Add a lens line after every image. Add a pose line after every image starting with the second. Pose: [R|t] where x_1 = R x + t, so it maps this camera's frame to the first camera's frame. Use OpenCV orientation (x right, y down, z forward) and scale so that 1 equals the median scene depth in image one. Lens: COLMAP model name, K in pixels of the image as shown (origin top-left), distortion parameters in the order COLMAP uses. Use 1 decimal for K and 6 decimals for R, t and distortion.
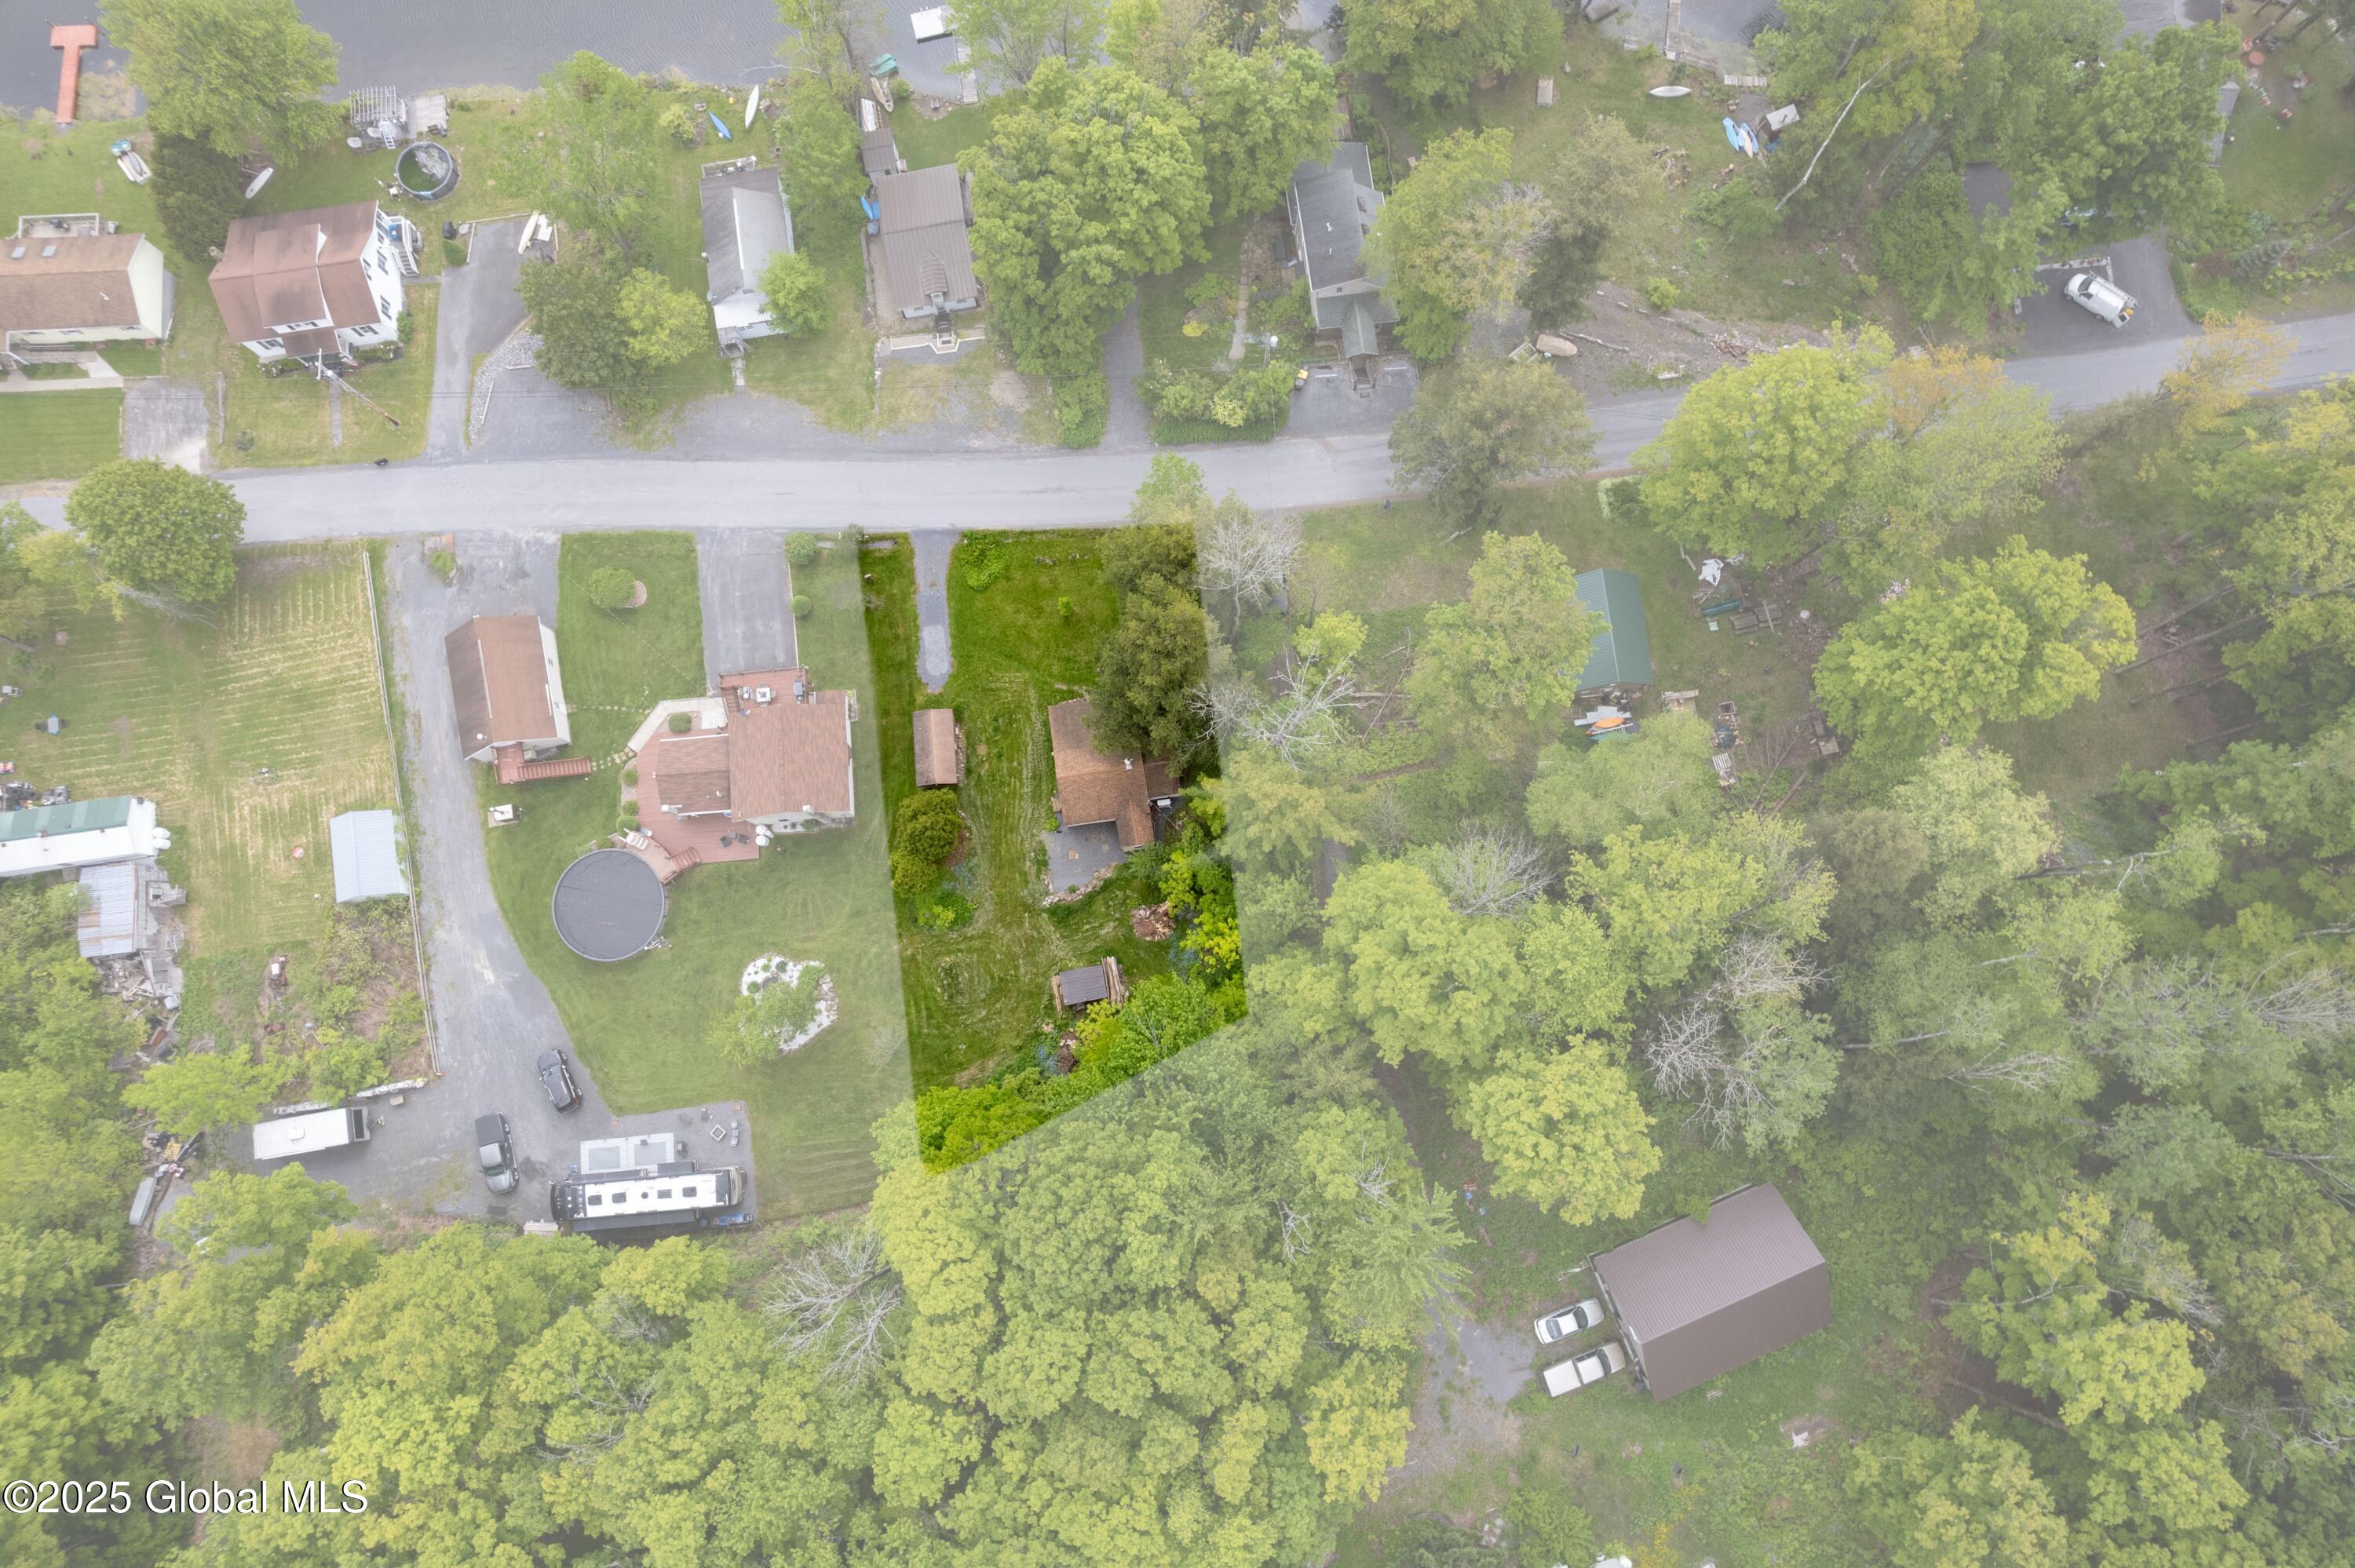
lens RADIAL K [[1510.5, 0, 1168.0], [0, 1510.5, 802.3], [0, 0, 1]] dist [-0.078215, 0.081853]
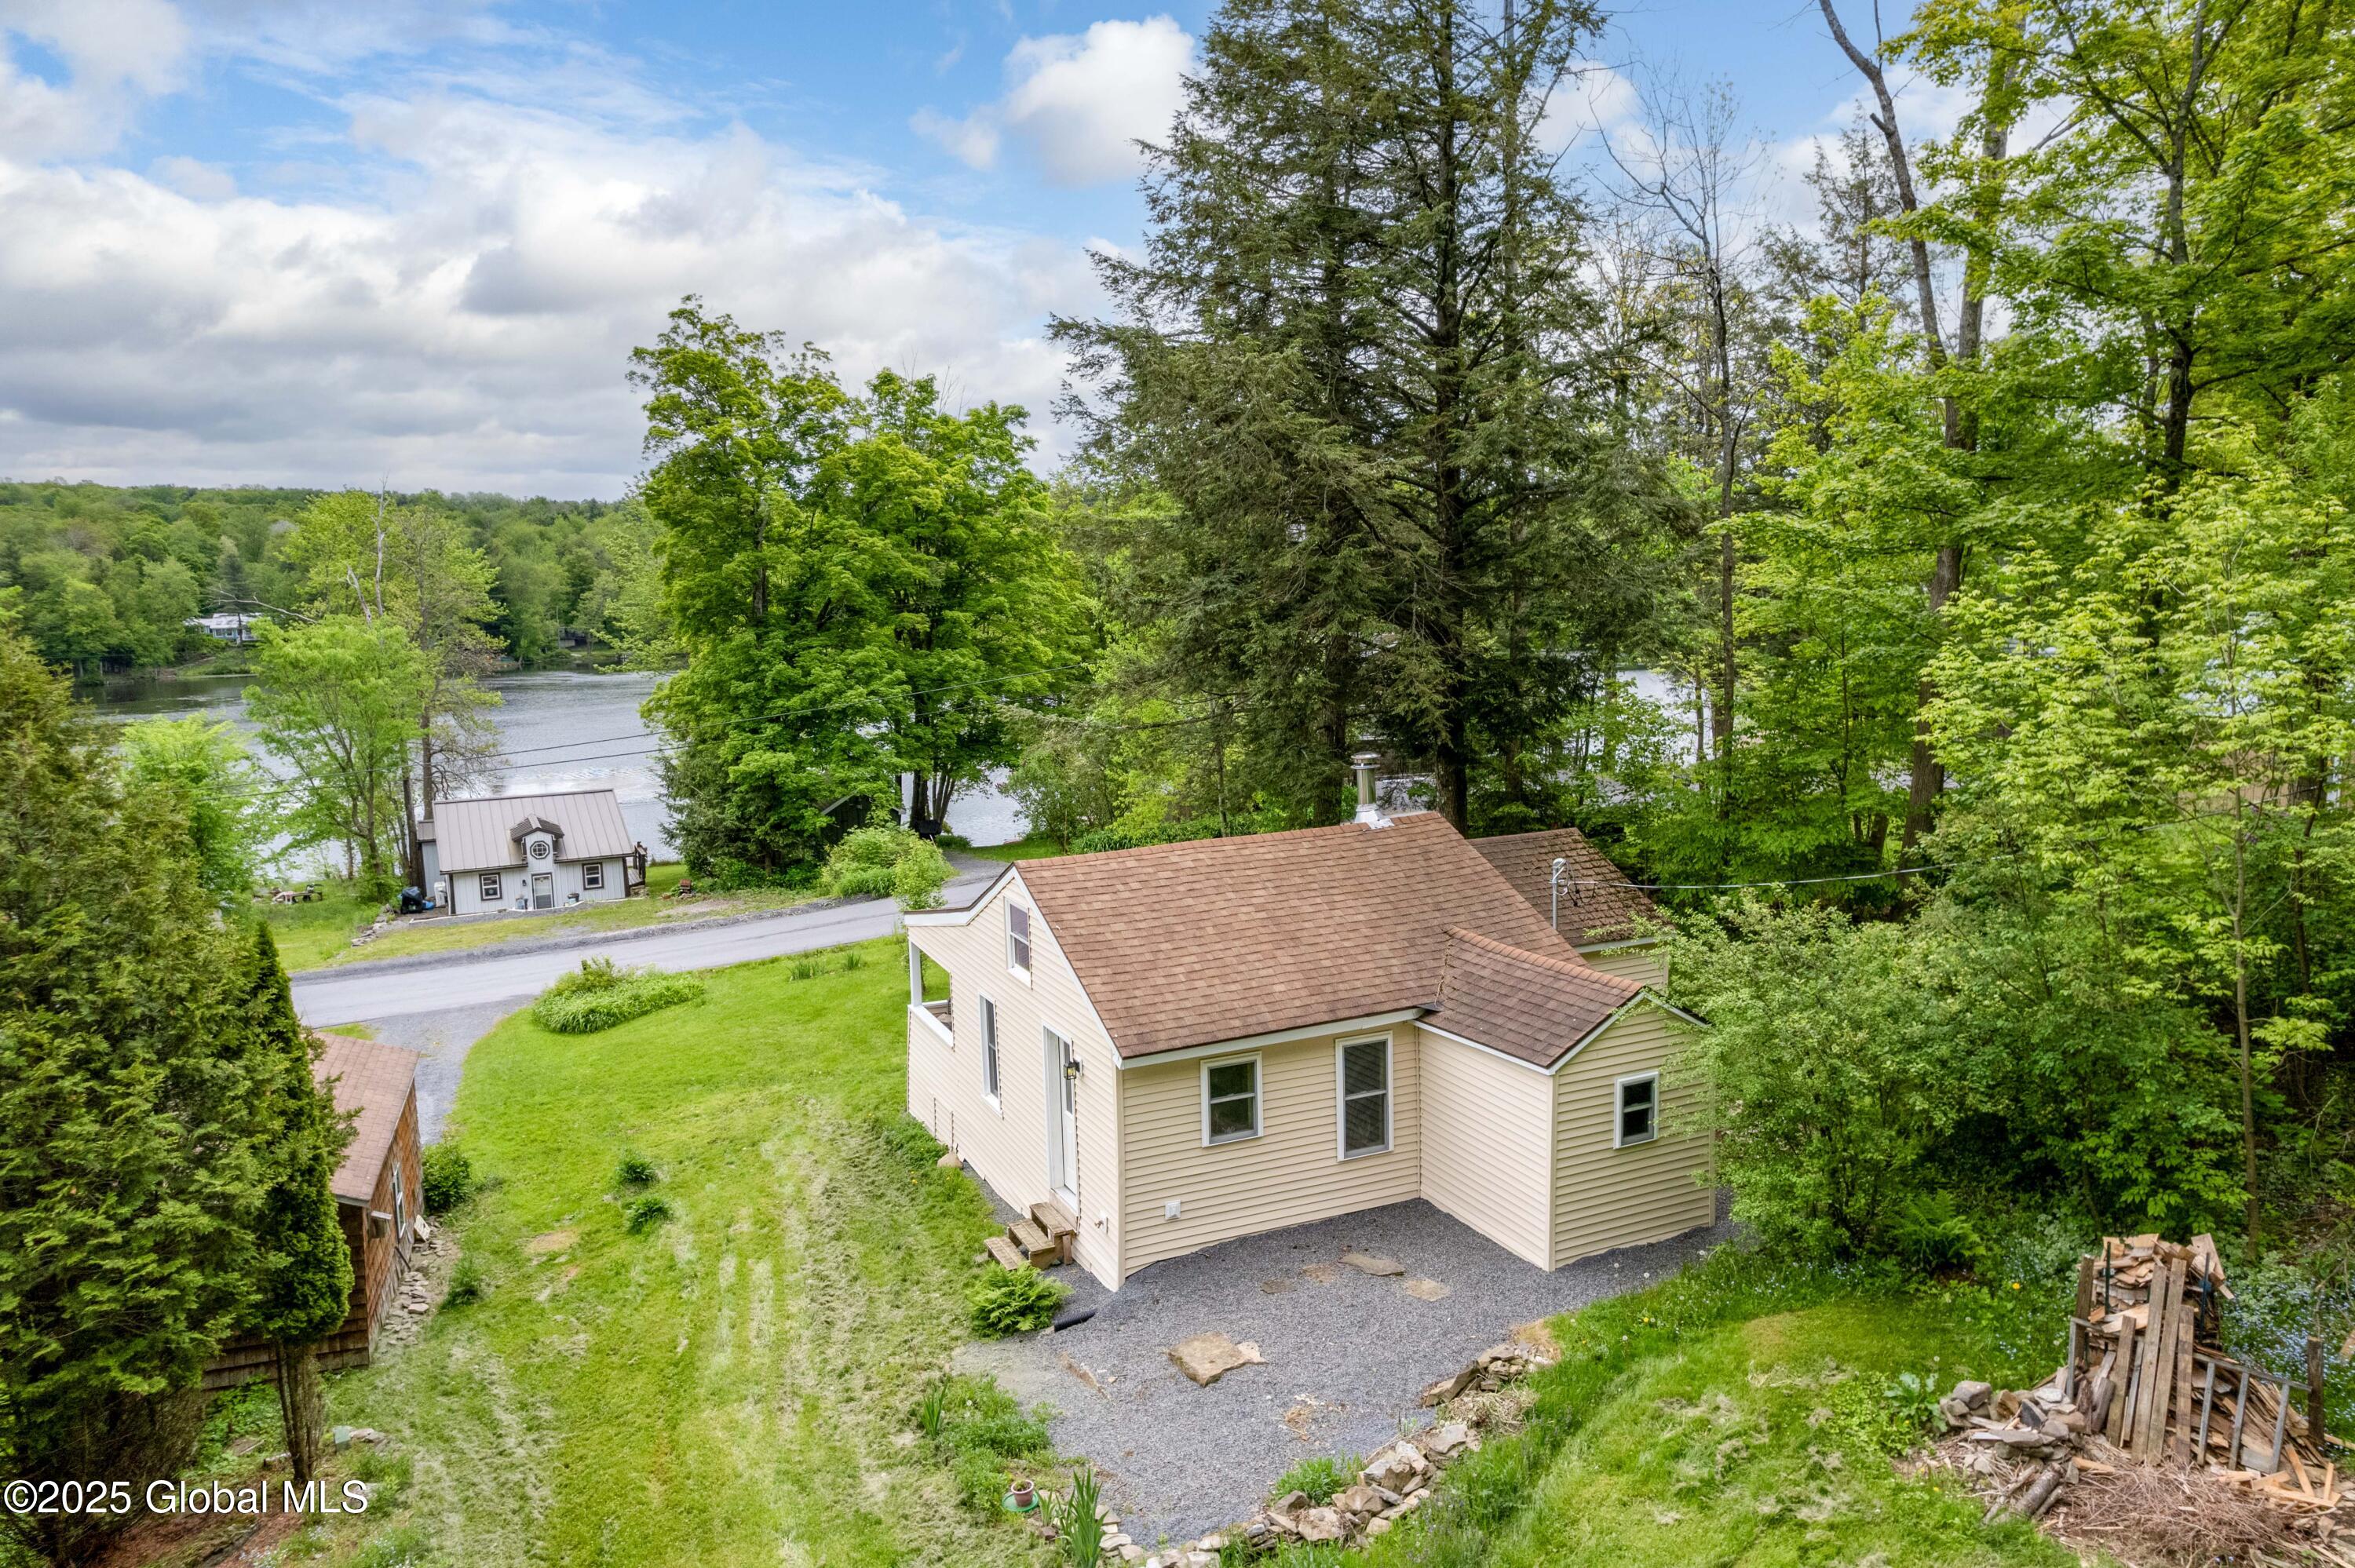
lens RADIAL K [[1510.5, 0, 1168.0], [0, 1510.5, 802.3], [0, 0, 1]] dist [-0.078215, 0.081853]
pose [[0.961030, -0.053253, 0.271267, -0.099817], [0.275099, 0.280920, -0.919459, 0.139993], [-0.027240, 0.958253, 0.284622, 0.915543]]
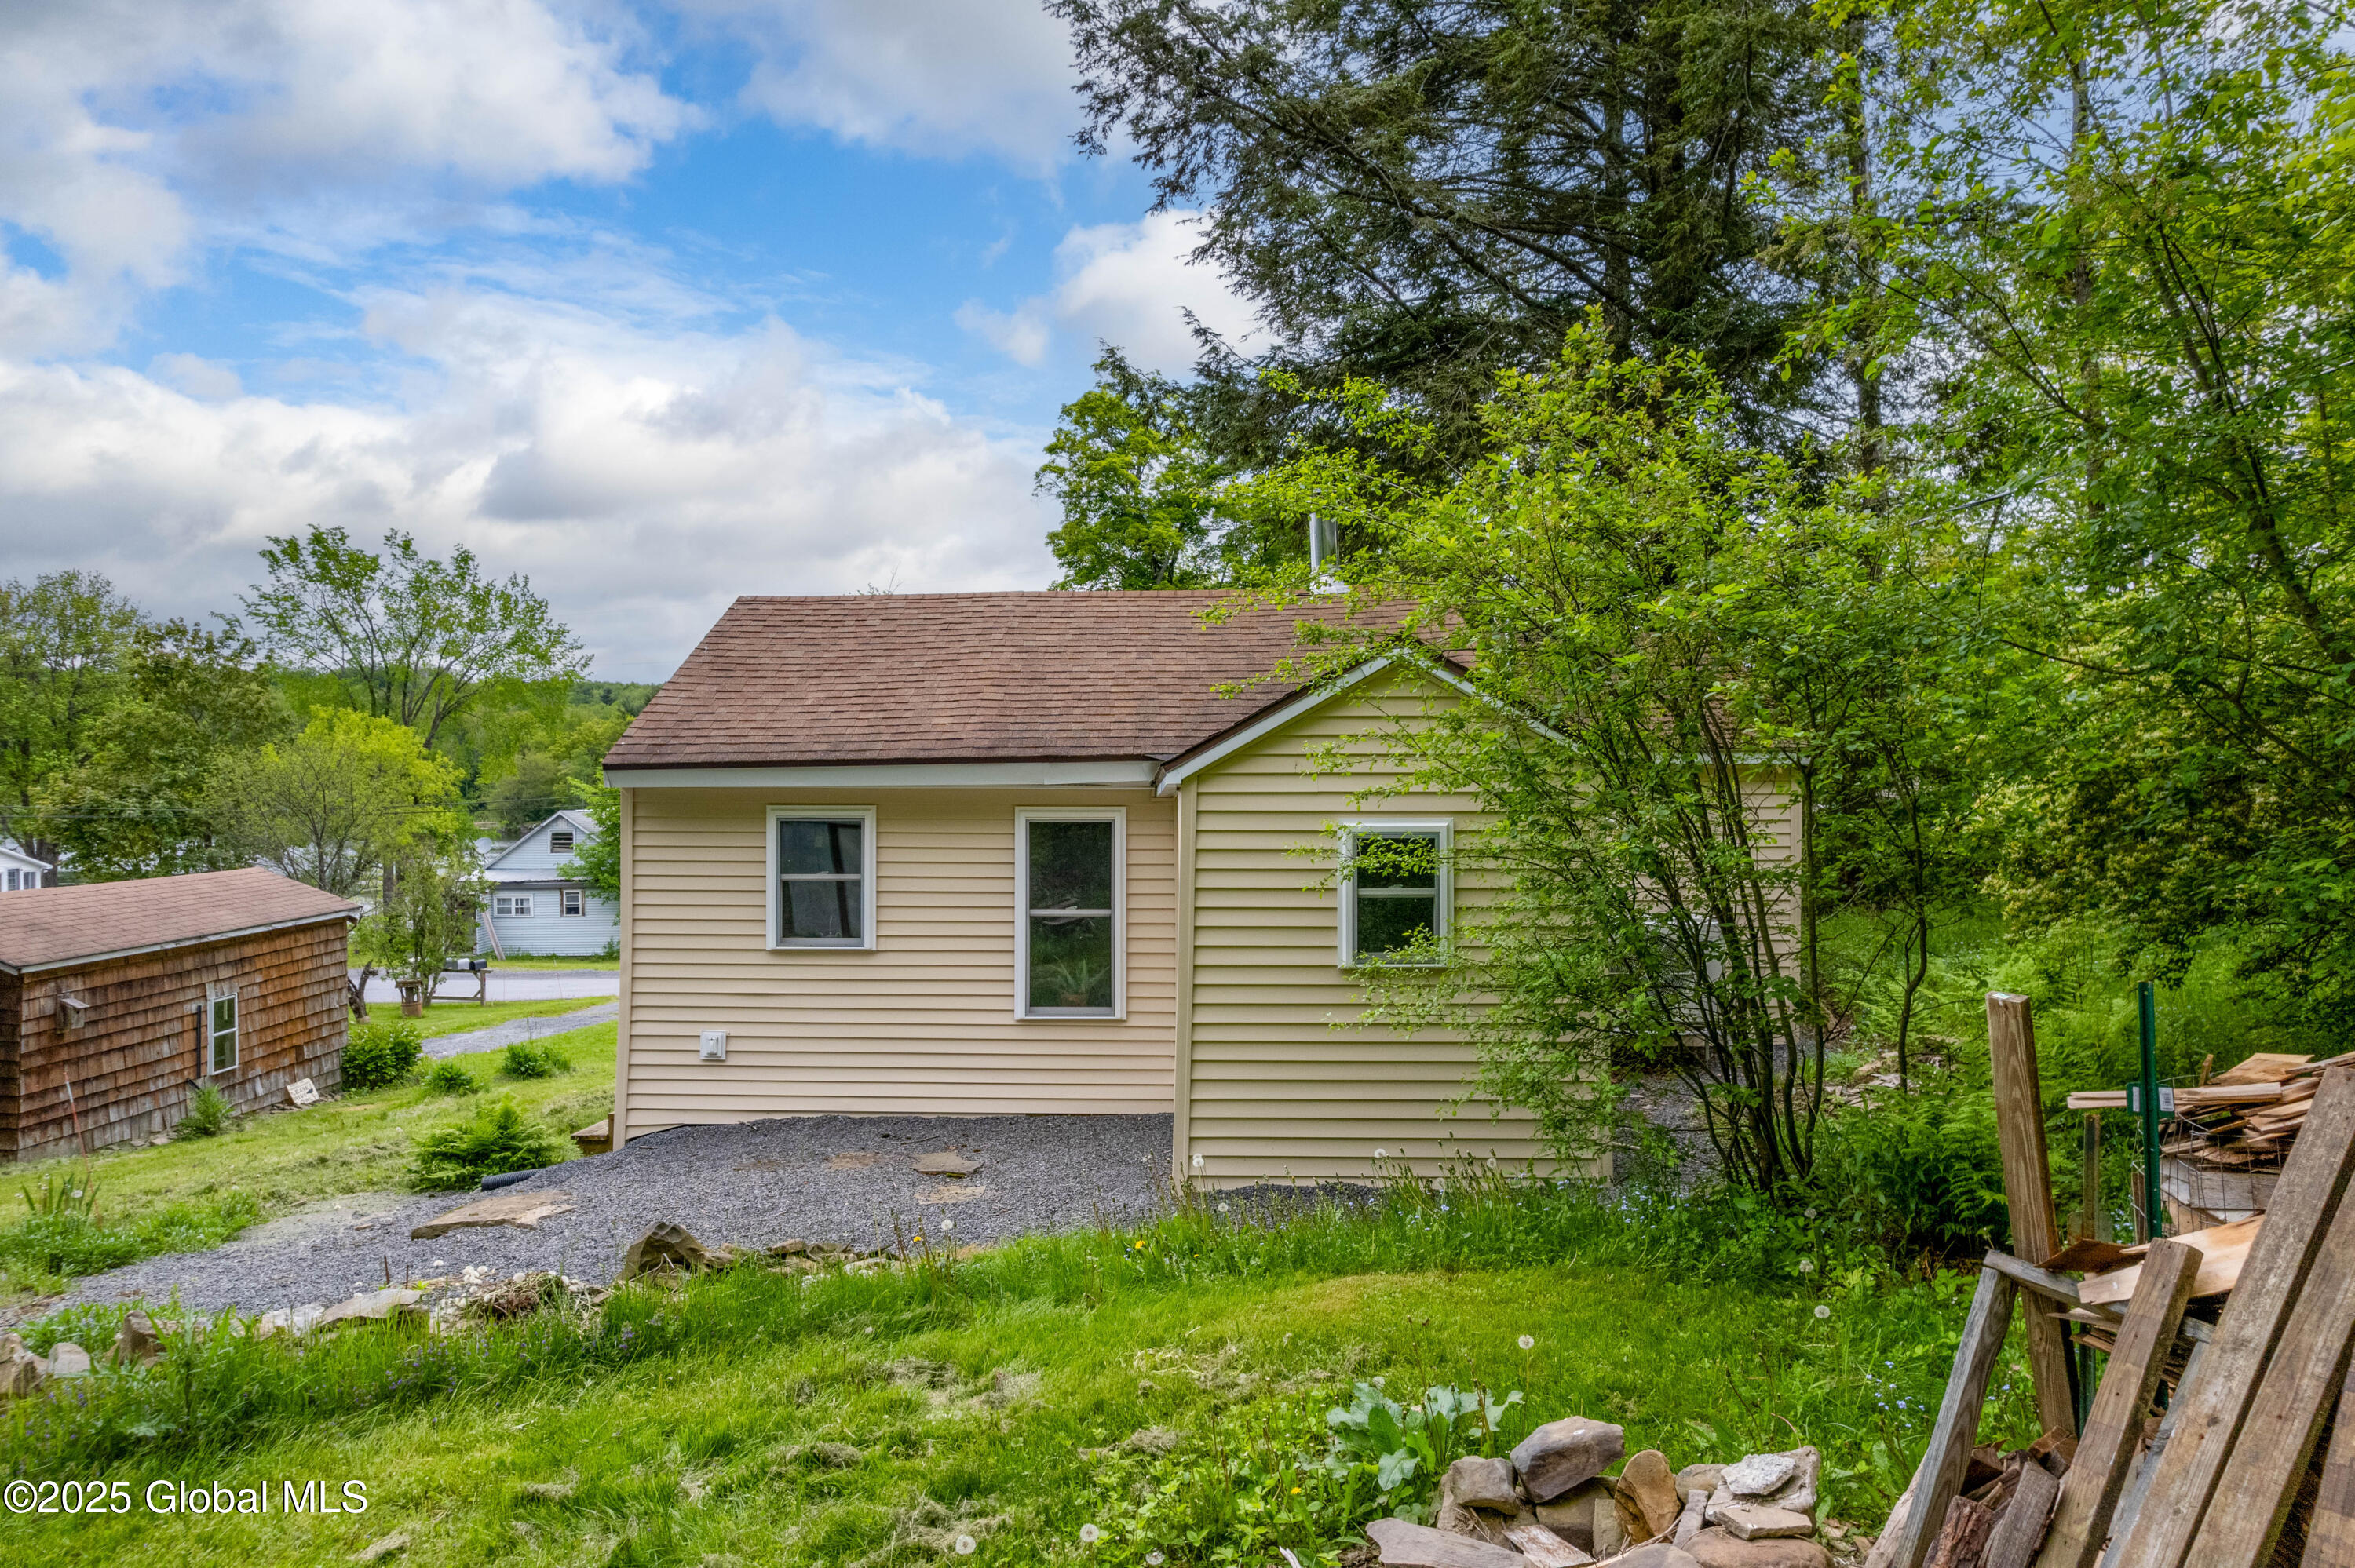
lens RADIAL K [[1510.5, 0, 1168.0], [0, 1510.5, 802.3], [0, 0, 1]] dist [-0.078215, 0.081853]
pose [[0.988982, 0.004267, -0.147974, -0.019570], [-0.146754, 0.159508, -0.976228, 0.098425], [0.019438, 0.987187, 0.158377, 0.967544]]
